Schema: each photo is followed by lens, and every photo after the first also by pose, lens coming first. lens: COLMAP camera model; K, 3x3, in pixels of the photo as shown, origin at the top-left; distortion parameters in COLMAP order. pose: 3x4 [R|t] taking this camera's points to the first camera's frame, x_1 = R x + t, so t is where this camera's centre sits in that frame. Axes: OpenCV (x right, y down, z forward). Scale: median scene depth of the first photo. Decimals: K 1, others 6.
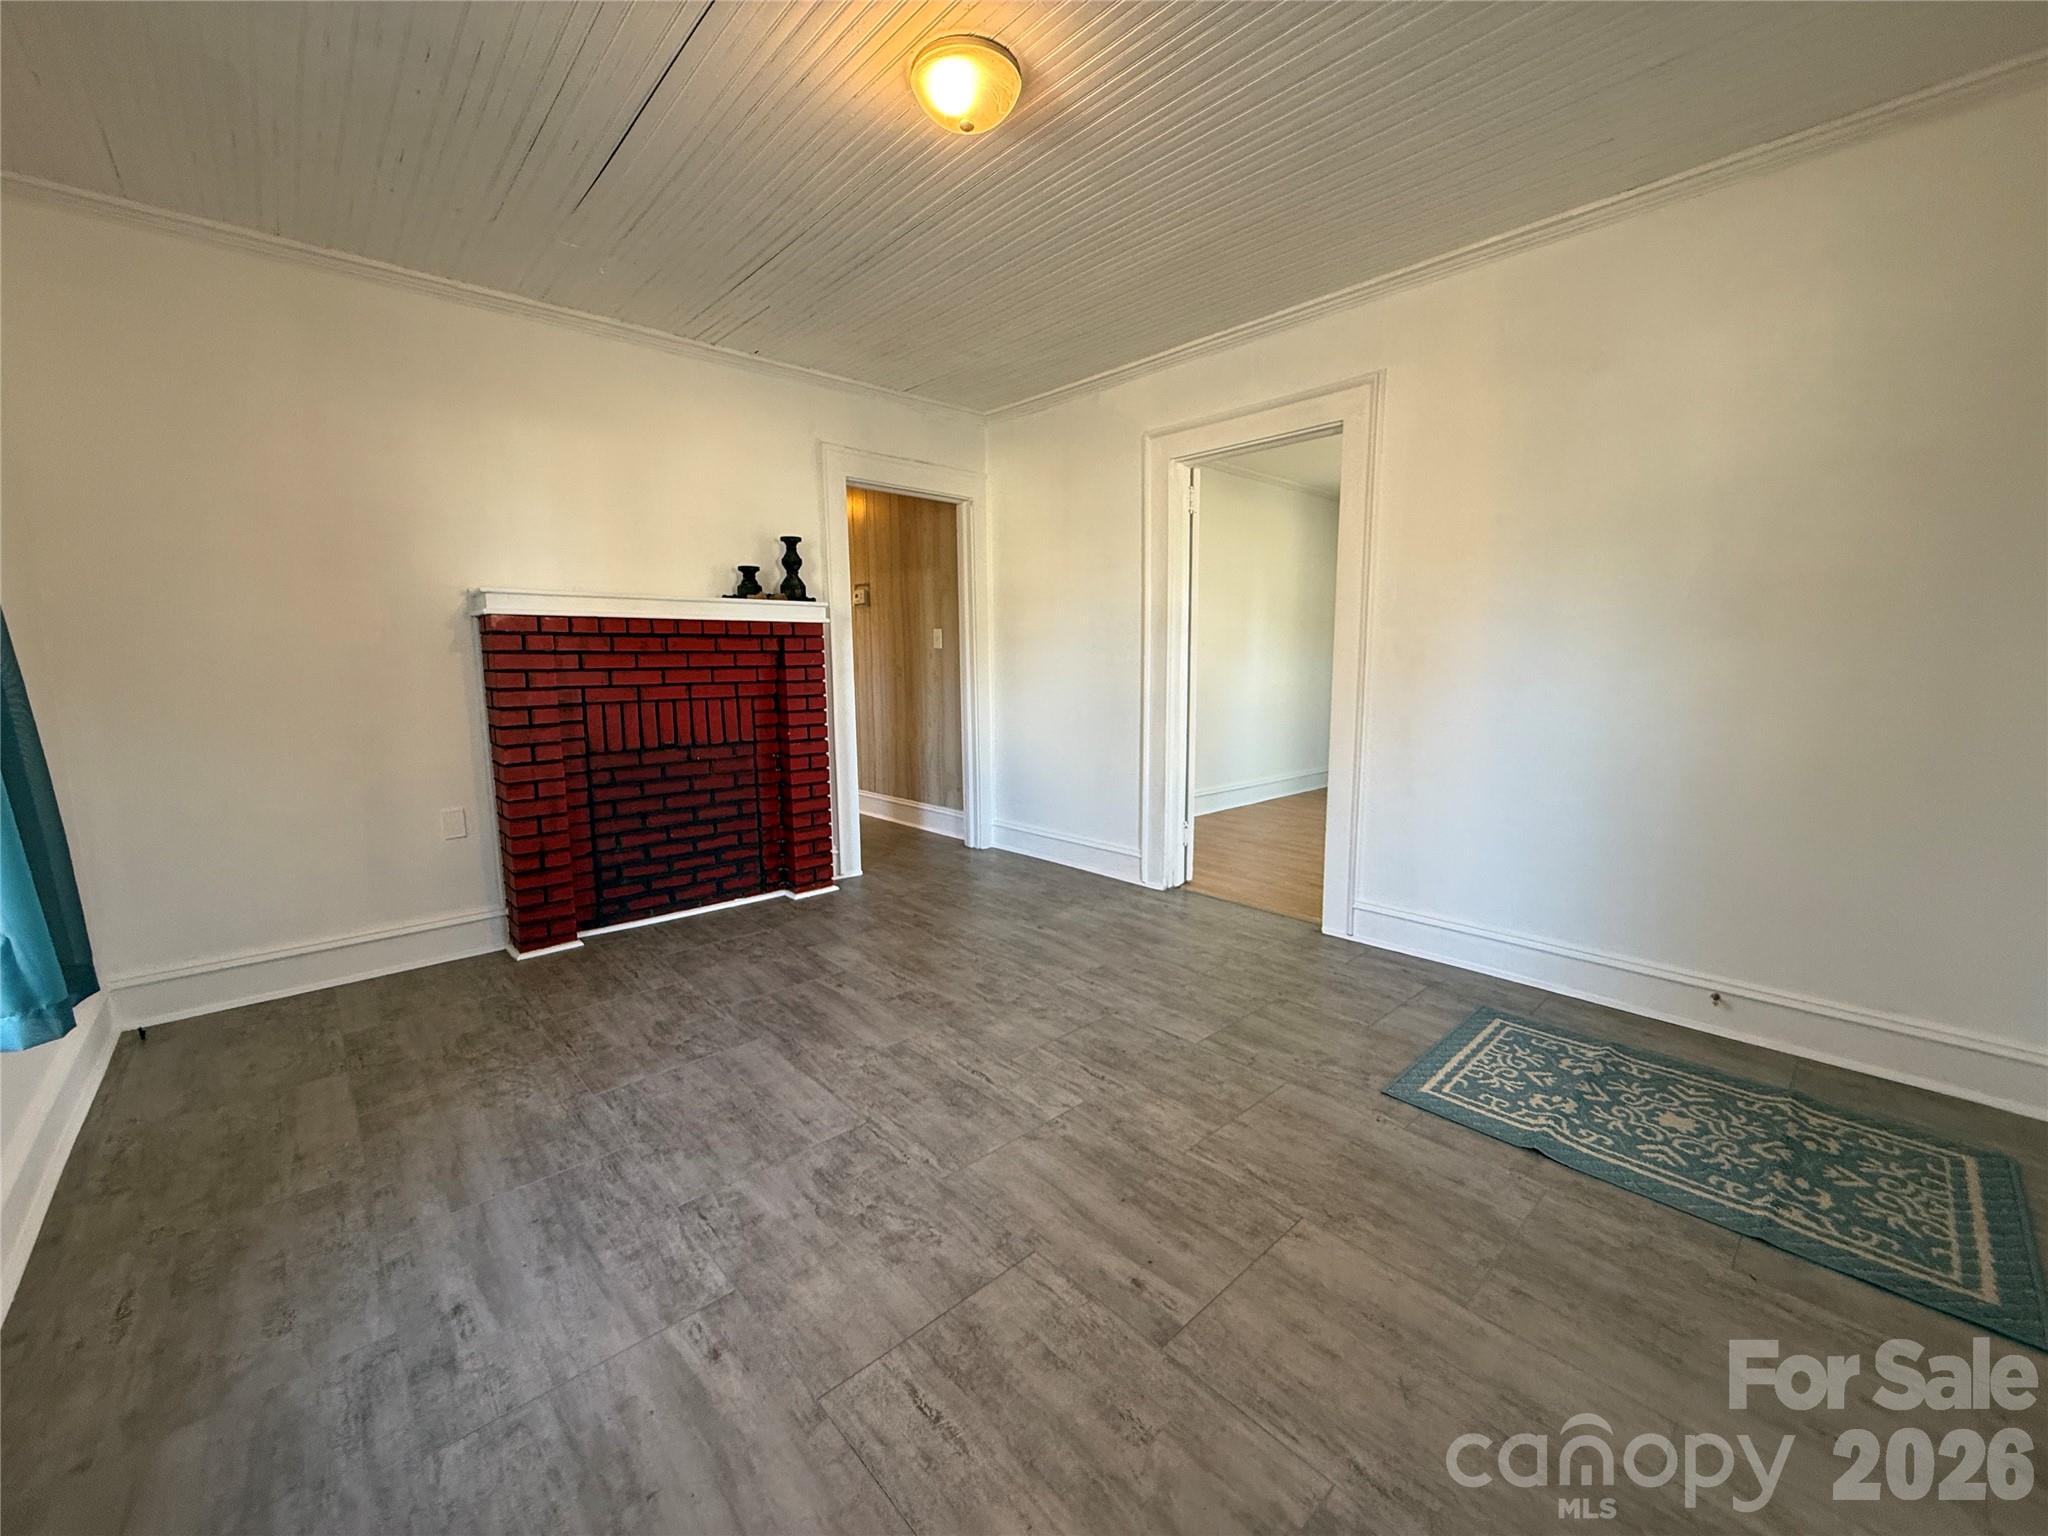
lens RADIAL K [[818.2, 0, 1029.3], [0, 818.2, 764.7], [0, 0, 1]] dist [-0.002704, -0.000368]
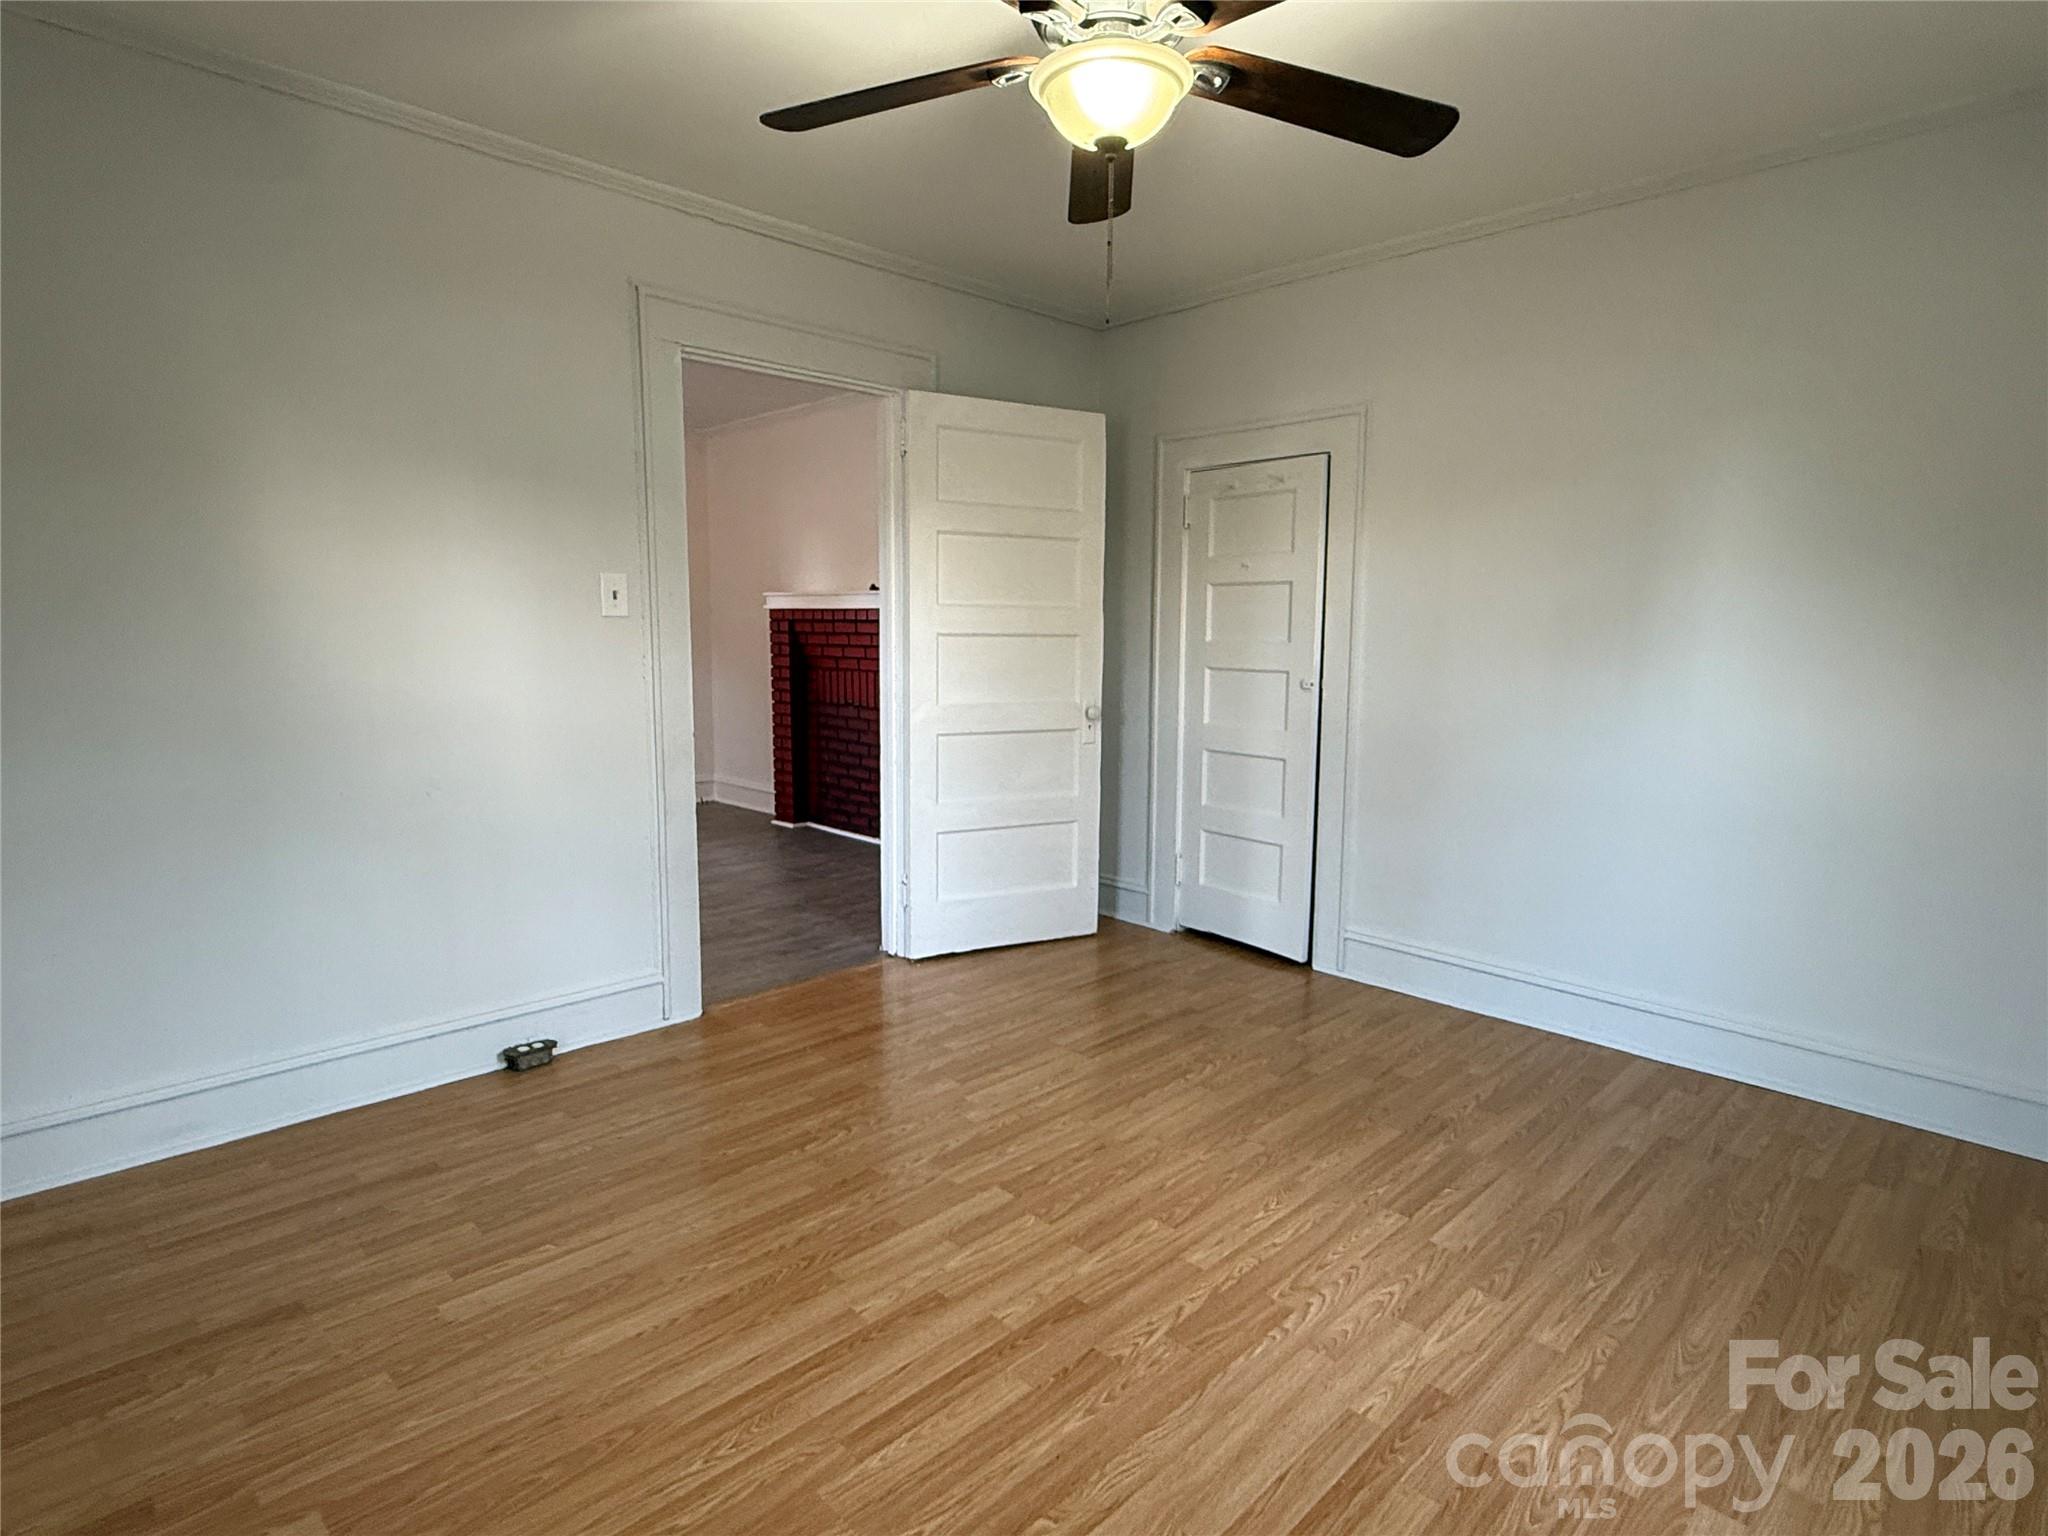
lens RADIAL K [[1092.6, 0, 1024.0], [0, 1092.6, 768.0], [0, 0, 1]] dist [-0.000149, 0.000121]
pose [[0.033069, 0.132281, -0.990660, 1.390555], [-0.146445, 0.981146, 0.126122, -0.194302], [0.988666, 0.140907, 0.051817, 1.259771]]
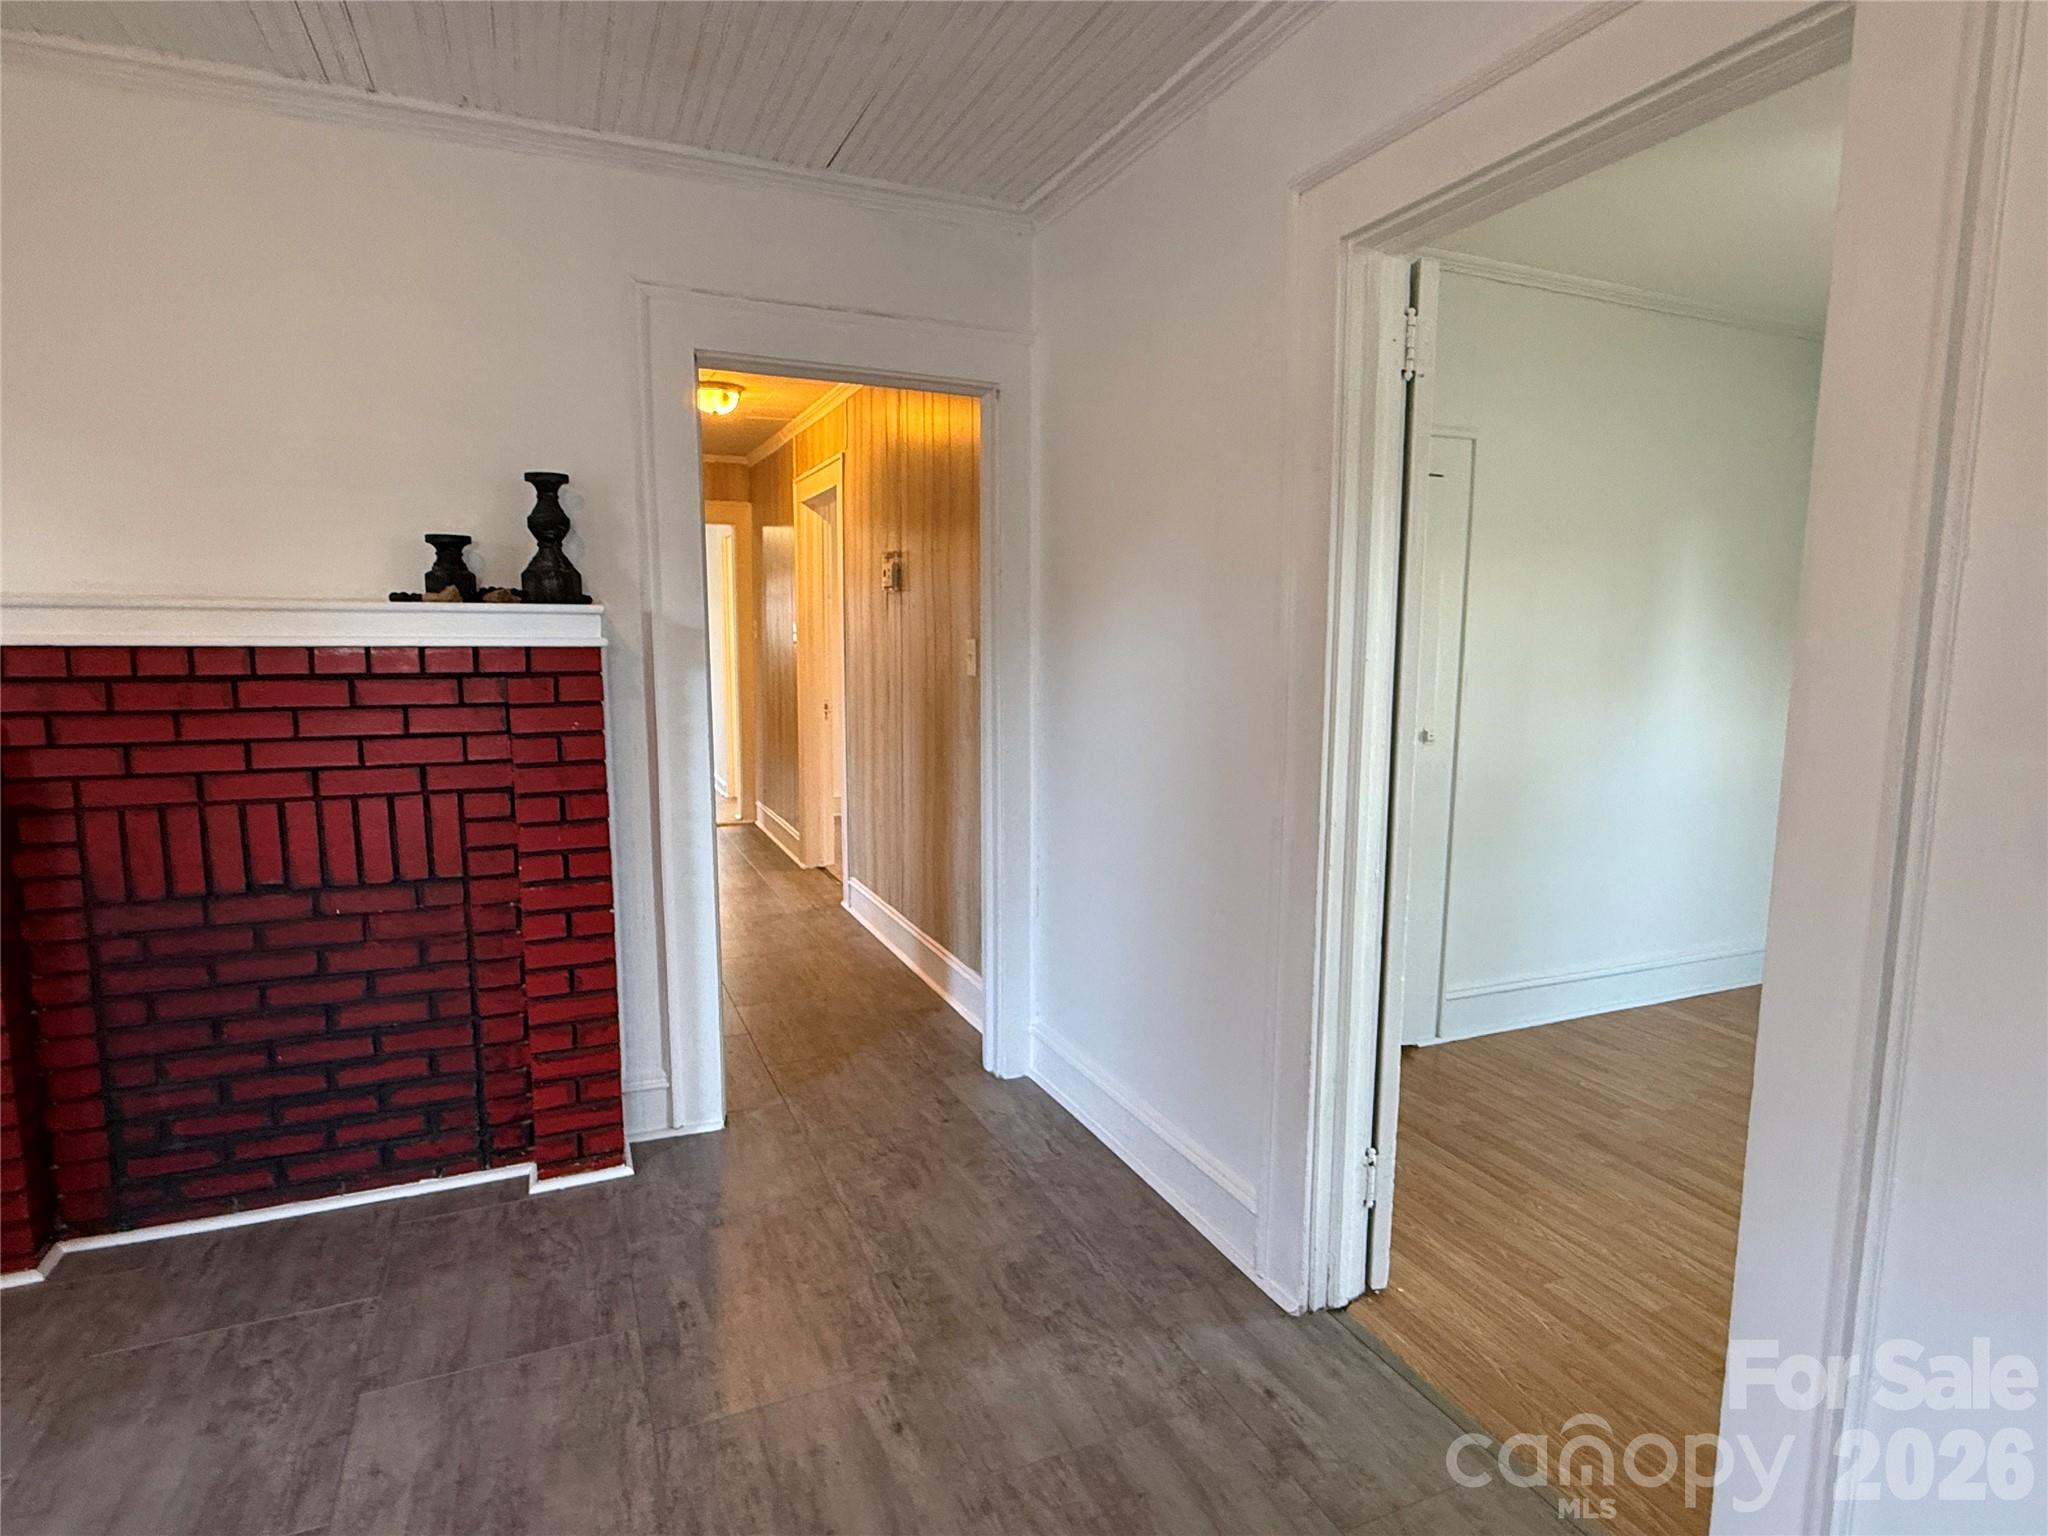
lens RADIAL K [[1092.6, 0, 1024.0], [0, 1092.6, 768.0], [0, 0, 1]] dist [-0.000149, 0.000121]
pose [[0.945903, 0.053064, -0.320082, 0.232558], [-0.055179, 0.998473, 0.002465, -0.132221], [0.319724, 0.015331, 0.947387, 0.525016]]
